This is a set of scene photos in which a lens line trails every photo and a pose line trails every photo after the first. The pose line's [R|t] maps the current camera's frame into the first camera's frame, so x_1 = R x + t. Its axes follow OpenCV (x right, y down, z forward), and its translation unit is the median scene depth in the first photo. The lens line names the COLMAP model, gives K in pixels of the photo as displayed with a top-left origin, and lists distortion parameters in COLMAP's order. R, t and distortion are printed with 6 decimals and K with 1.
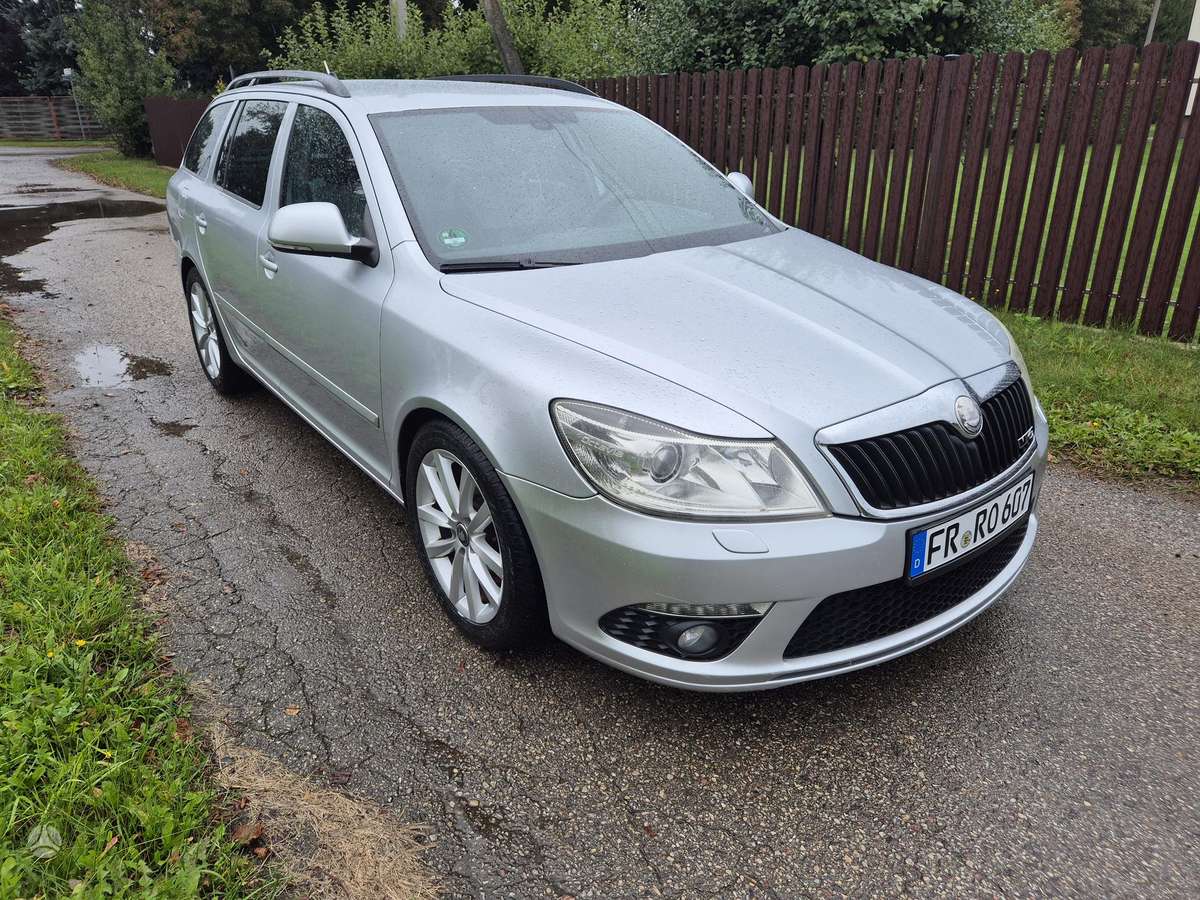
lens RADIAL K [[849.7, 0, 596.6], [0, 849.7, 457.7], [0, 0, 1]] dist [0.086296, -0.078402]
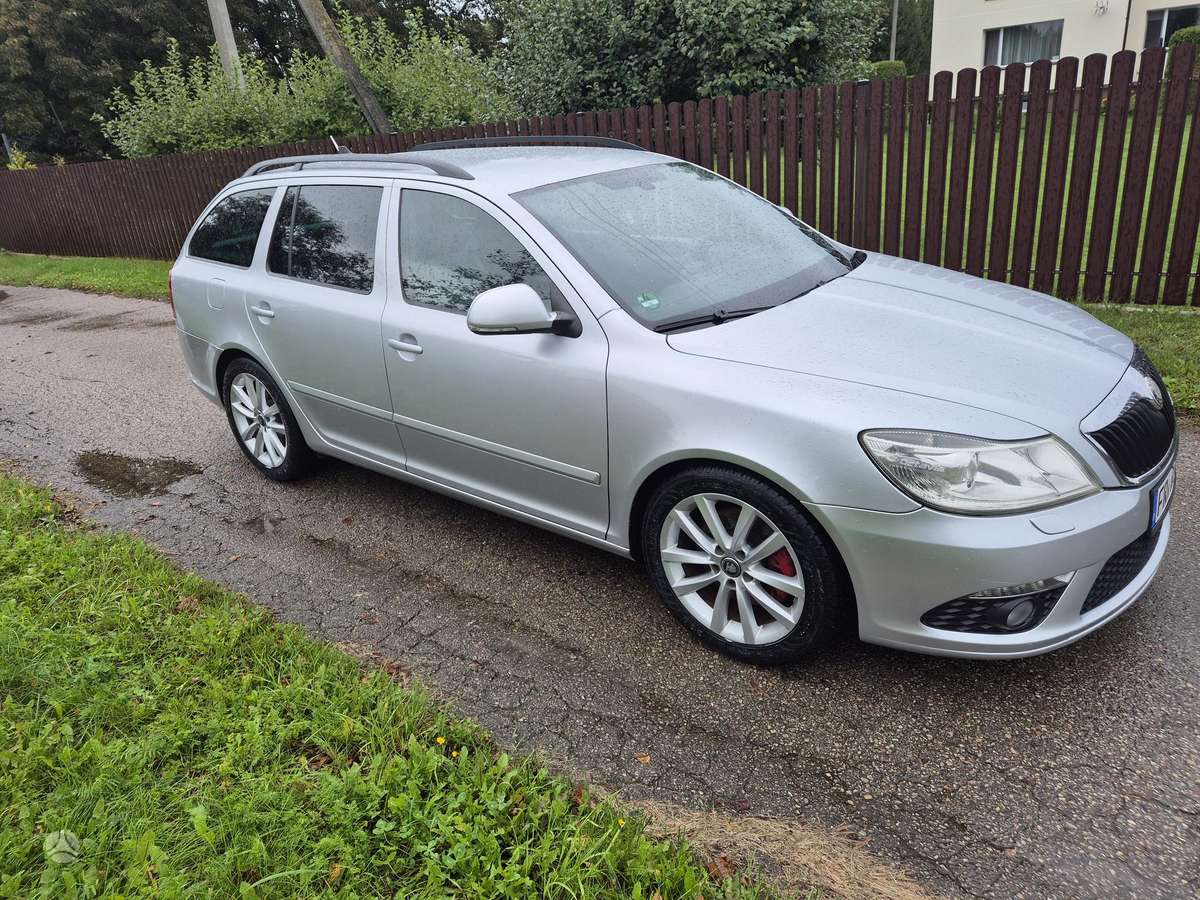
lens RADIAL K [[849.6, 0, 600.0], [0, 849.6, 450.0], [0, 0, 1]] dist [0.084767, -0.072949]
pose [[0.964016, -0.163753, 0.209423, -0.512022], [0.168755, 0.985639, -0.006116, -0.078074], [-0.205414, 0.041238, 0.977806, -0.040313]]
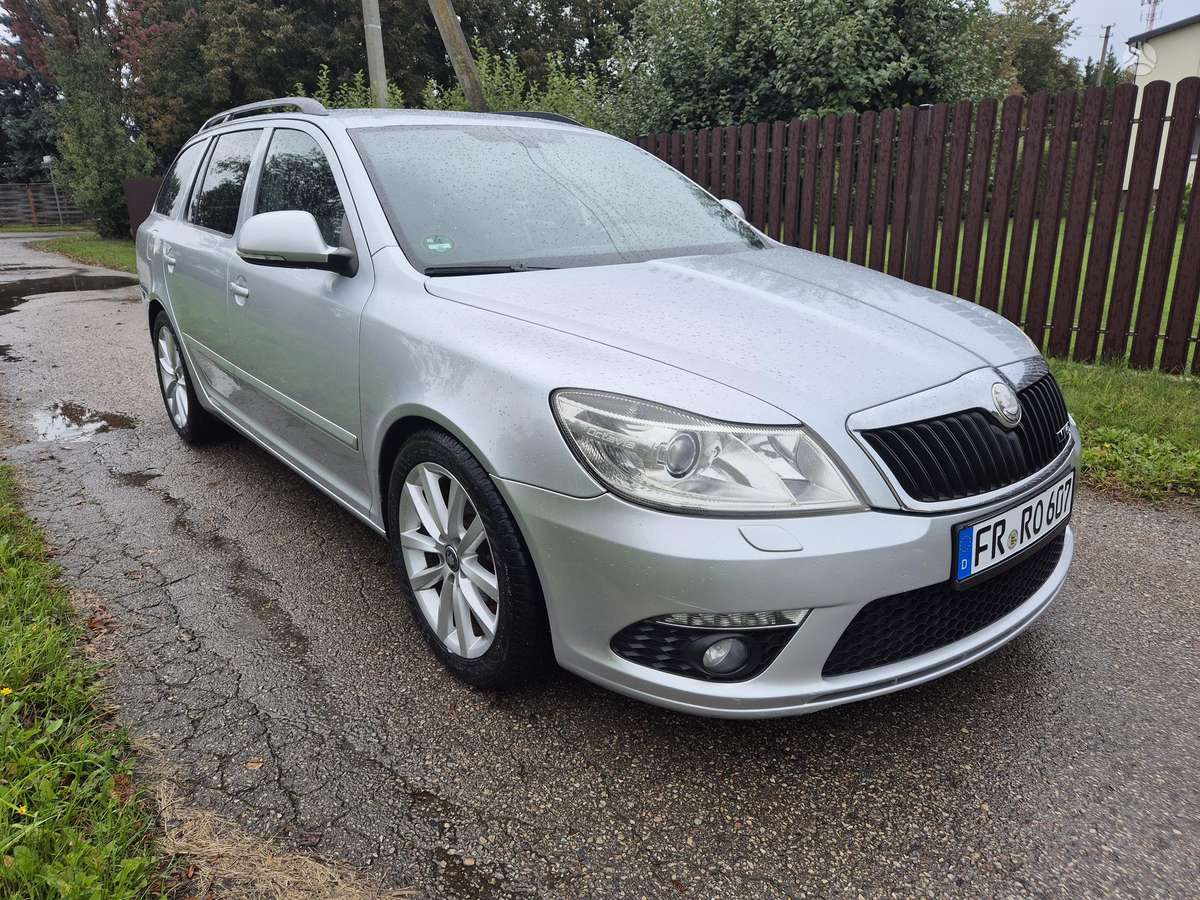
lens RADIAL K [[843.8, 0, 610.7], [0, 843.8, 458.7], [0, 0, 1]] dist [0.084906, -0.076546]
pose [[0.998996, -0.021940, 0.039057, -0.022288], [0.025407, 0.995562, -0.090615, 0.069164], [-0.036896, 0.091516, 0.995120, 0.095557]]
